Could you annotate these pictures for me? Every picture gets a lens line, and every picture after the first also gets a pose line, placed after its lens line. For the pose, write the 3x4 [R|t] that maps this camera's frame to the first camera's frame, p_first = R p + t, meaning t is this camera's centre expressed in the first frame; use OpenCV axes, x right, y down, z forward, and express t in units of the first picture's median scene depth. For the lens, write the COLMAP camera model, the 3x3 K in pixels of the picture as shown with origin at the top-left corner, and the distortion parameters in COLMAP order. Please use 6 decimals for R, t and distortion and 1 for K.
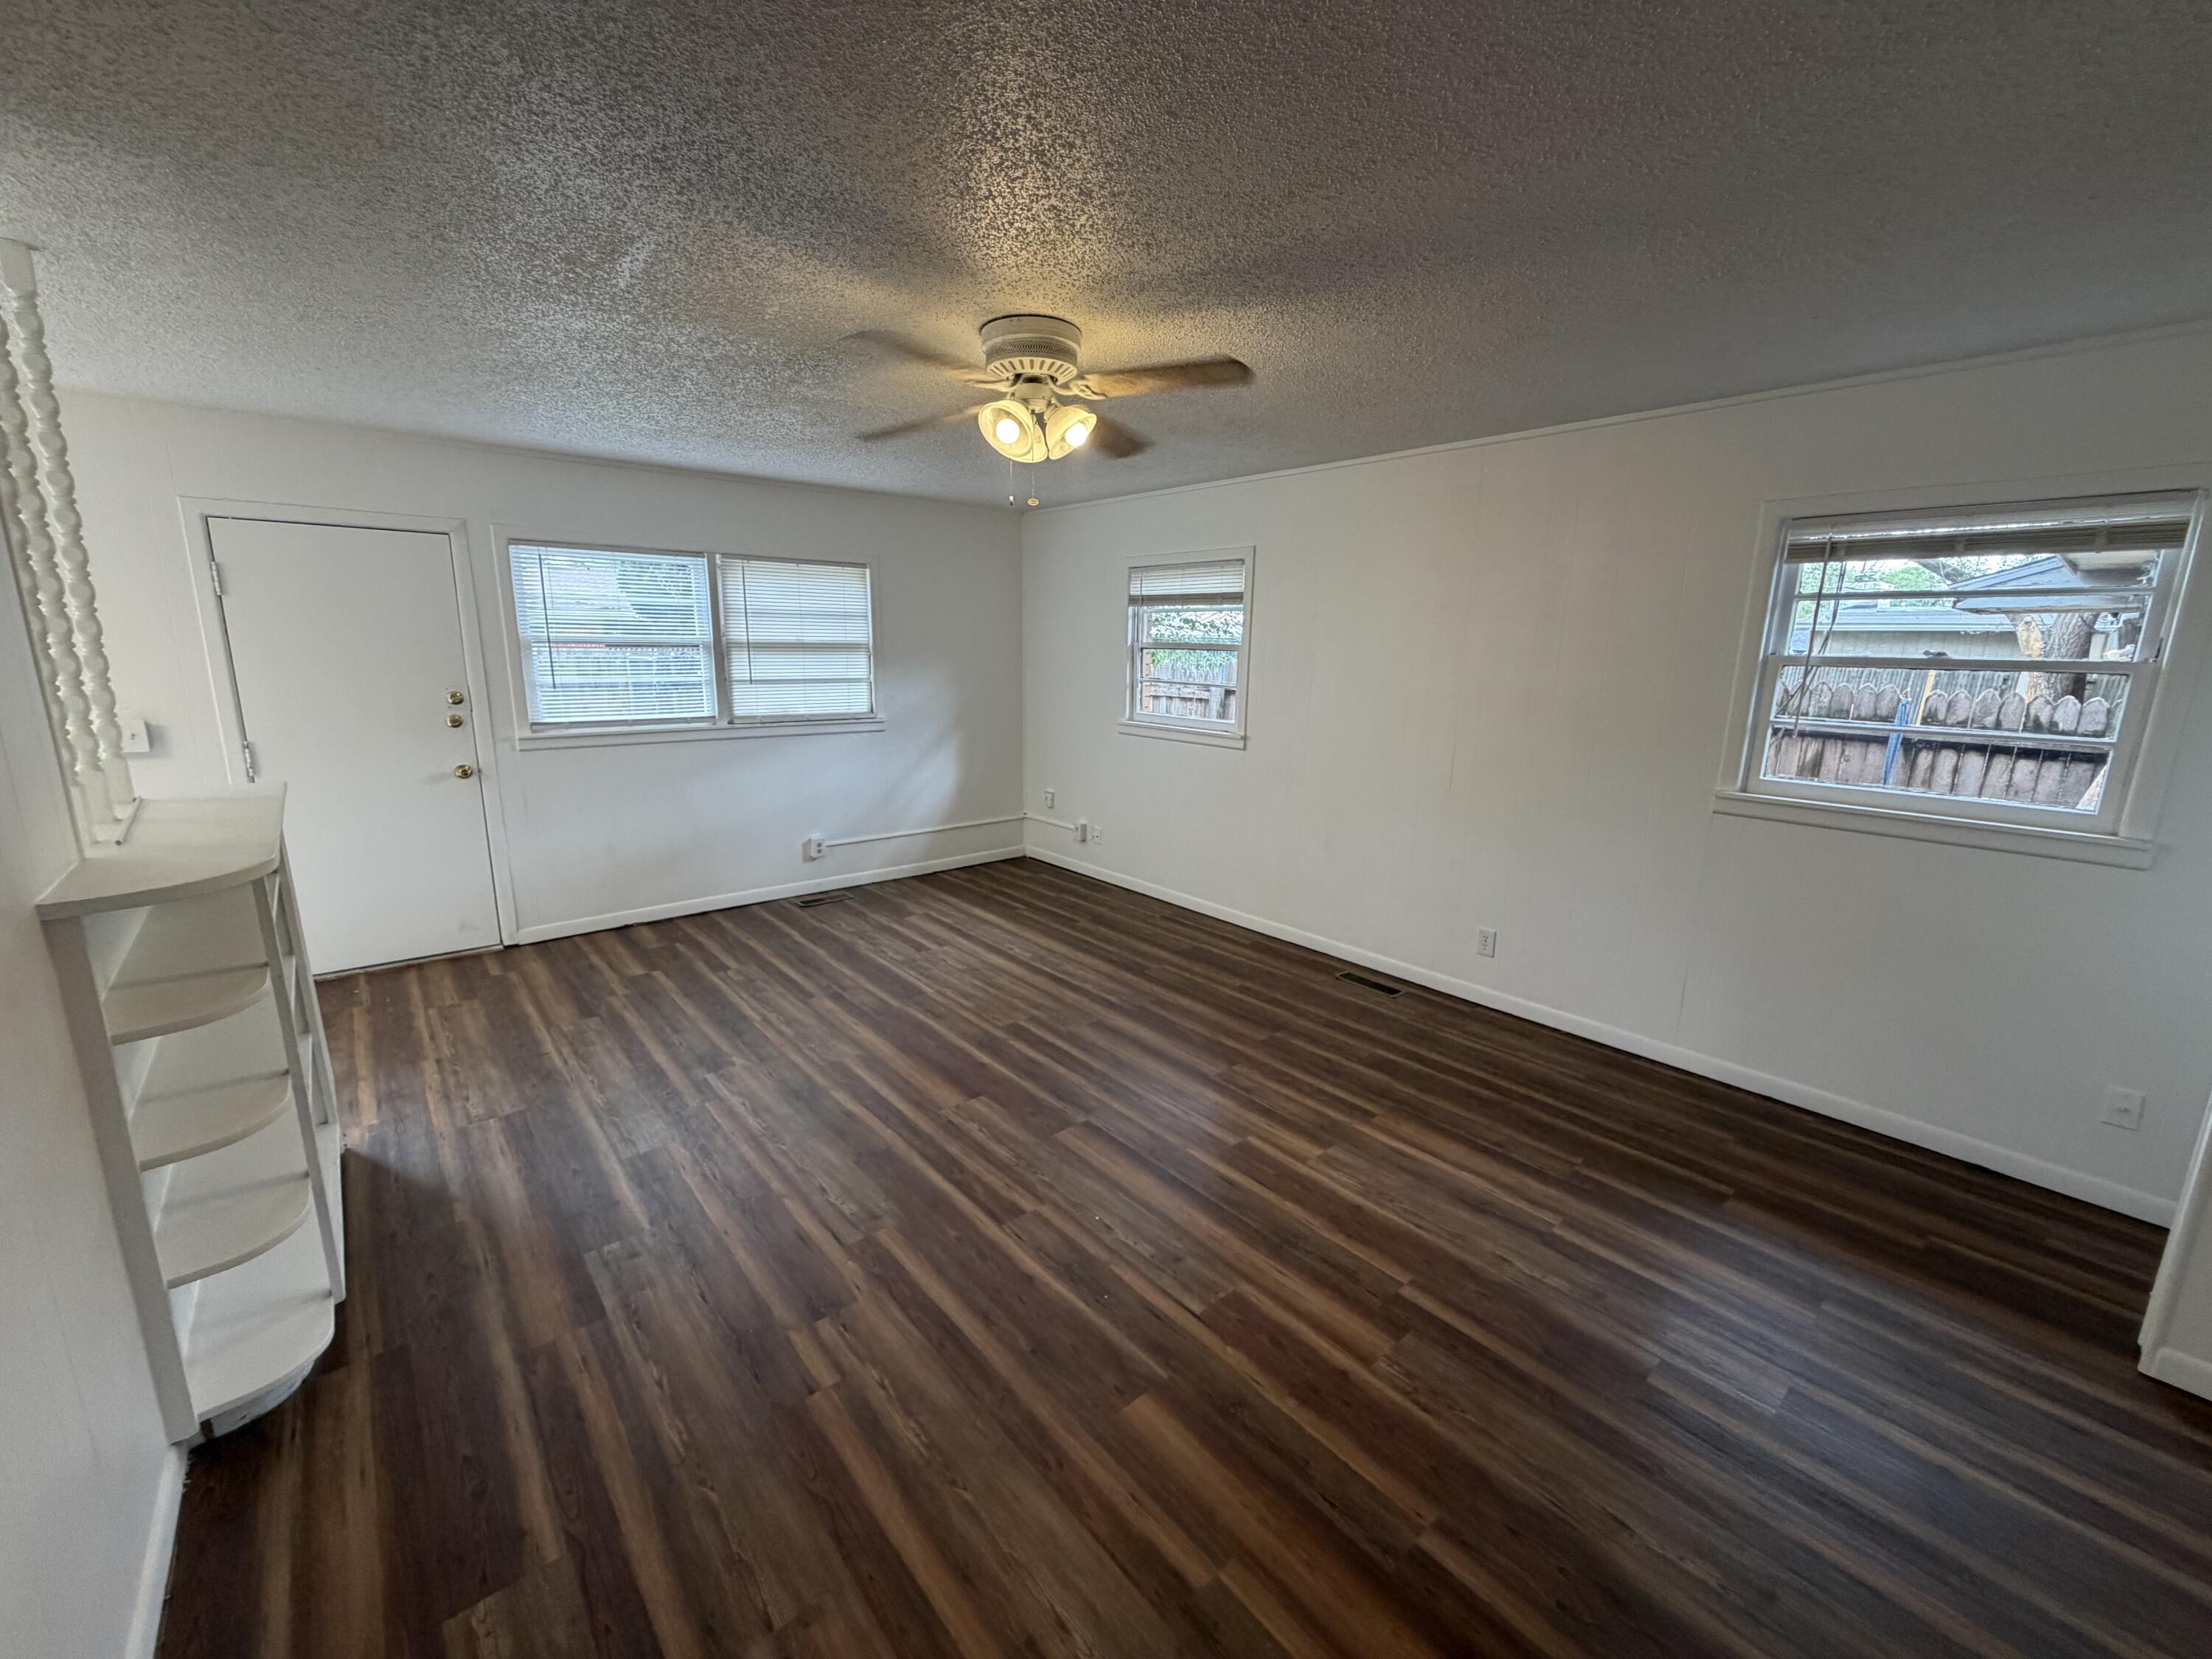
lens RADIAL K [[884.1, 0, 1110.0], [0, 884.1, 829.0], [0, 0, 1]] dist [0.000526, -0.000315]
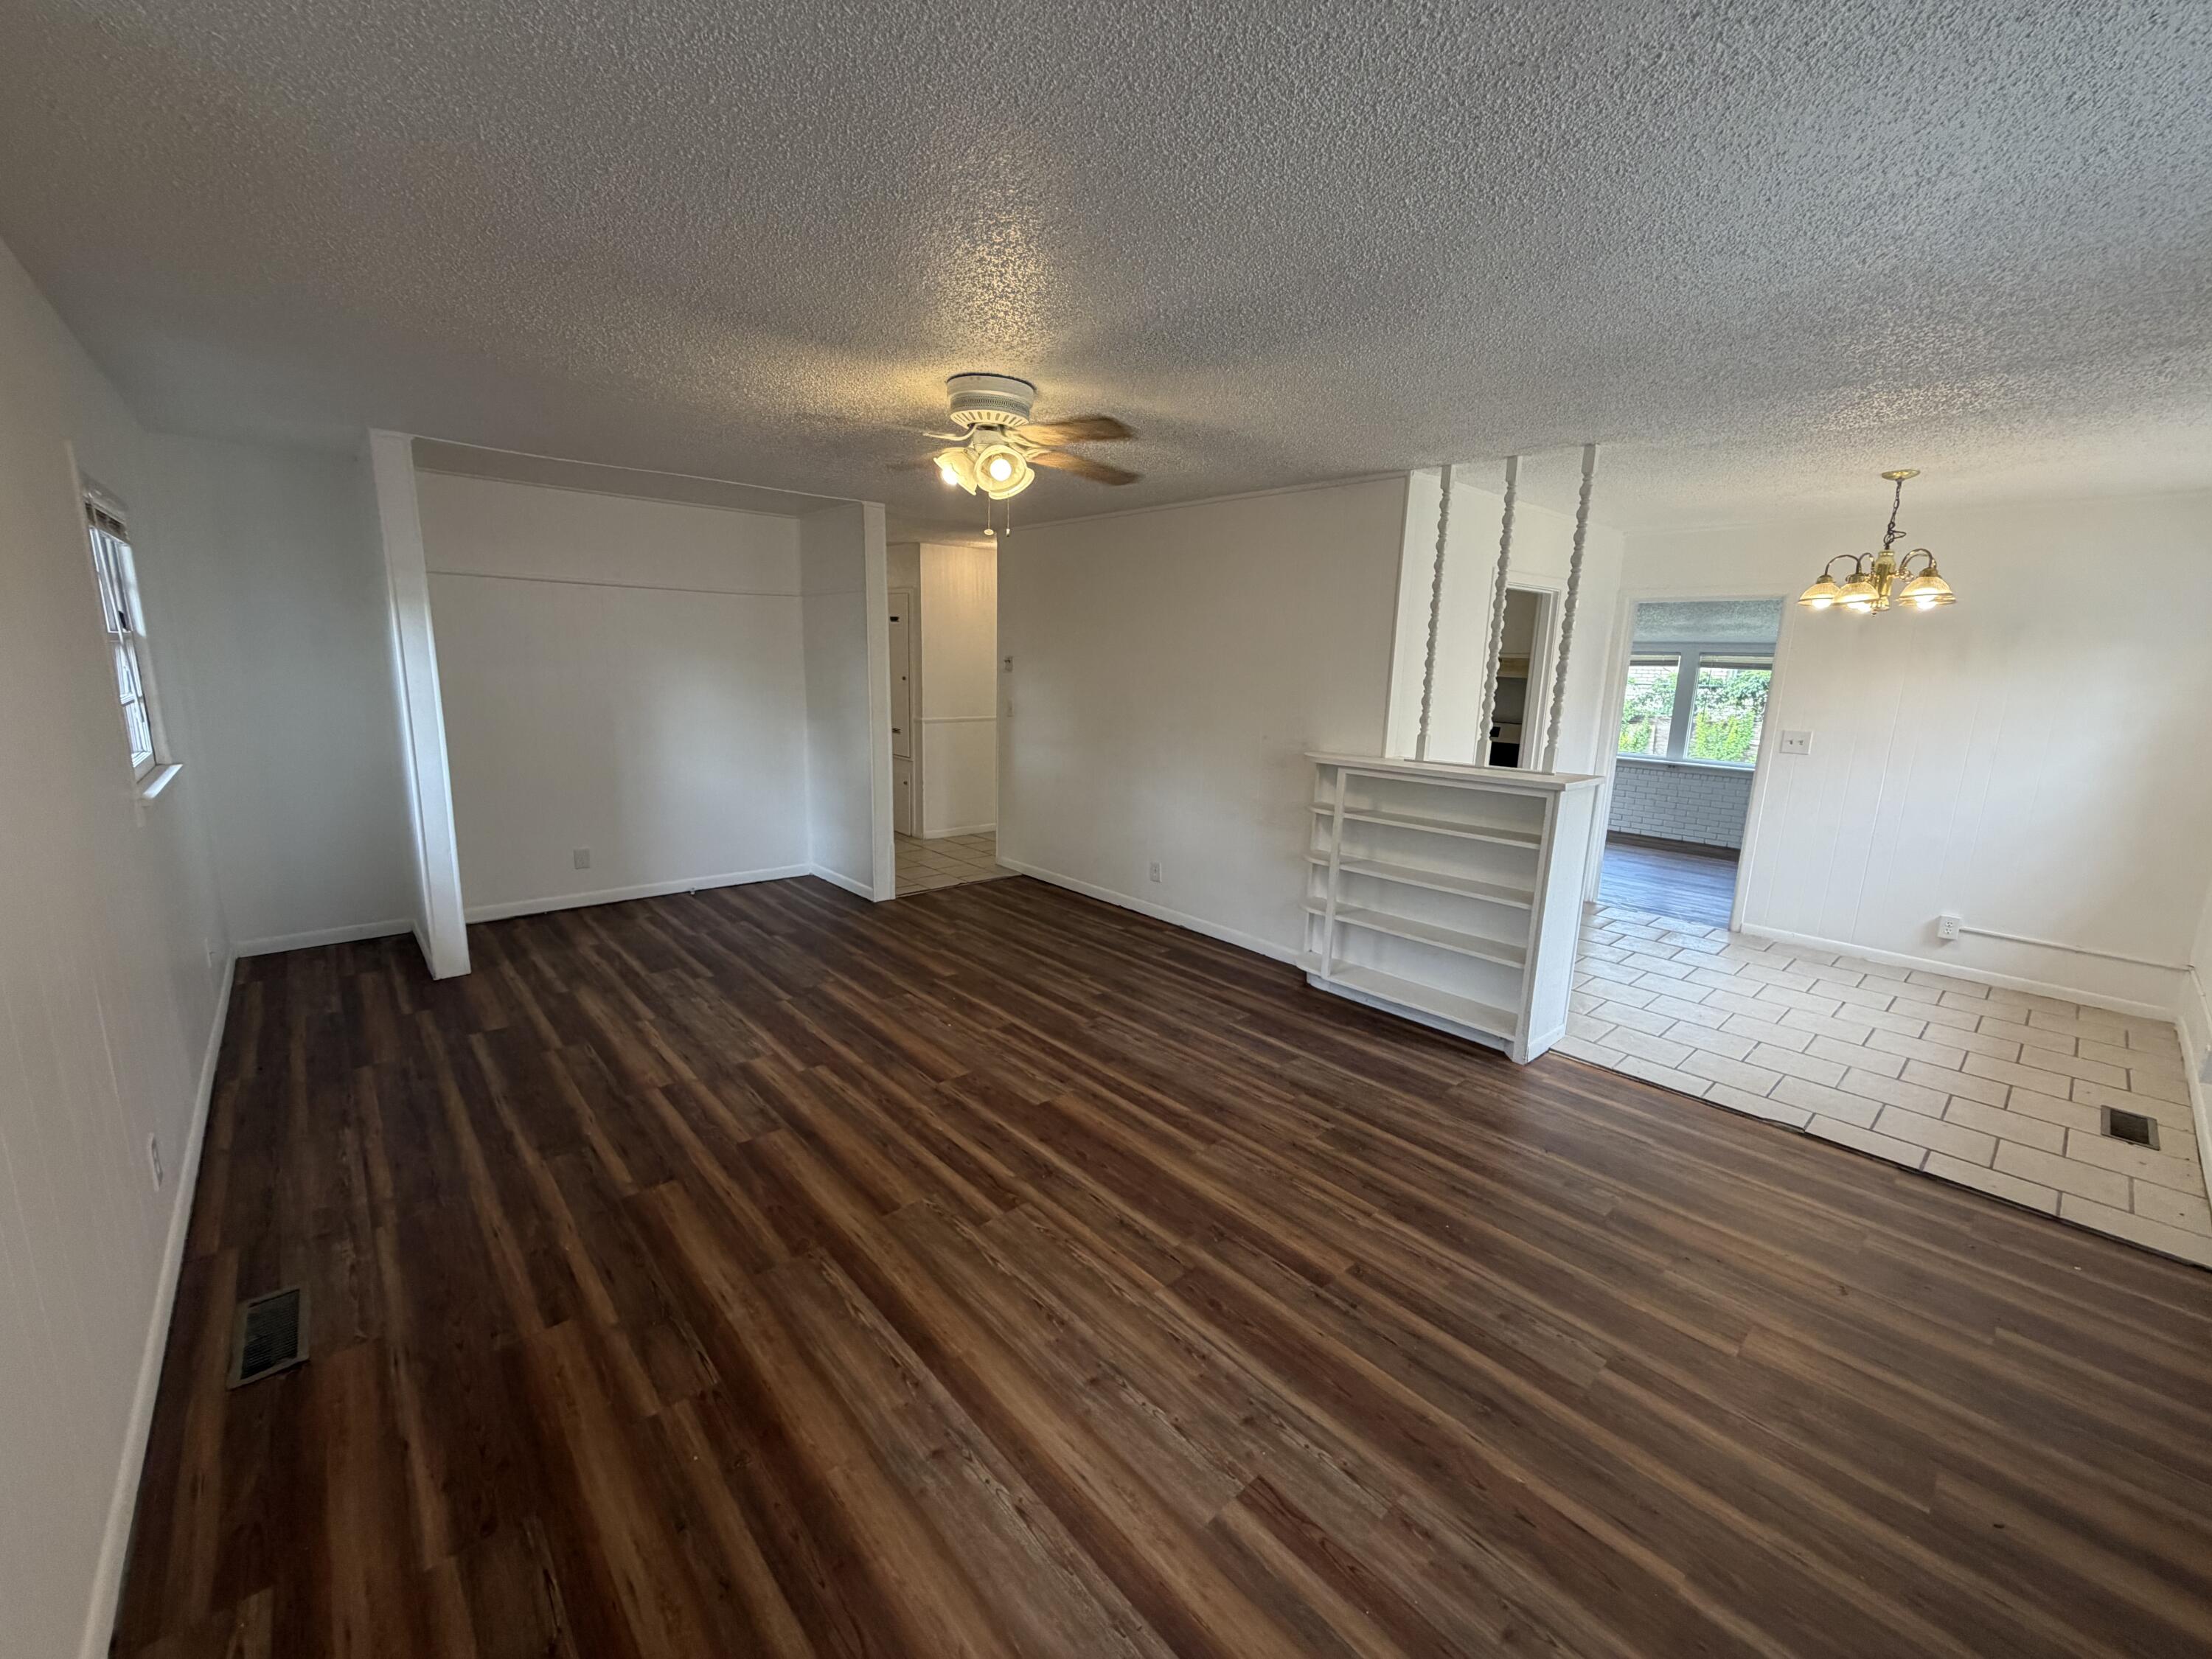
lens RADIAL K [[884.1, 0, 1105.2], [0, 884.1, 827.8], [0, 0, 1]] dist [0.000526, -0.000315]
pose [[-0.998960, -0.038973, -0.023668, -0.177646], [-0.045159, 0.917392, 0.395414, -0.373891], [0.006302, 0.396072, -0.918198, 1.724784]]
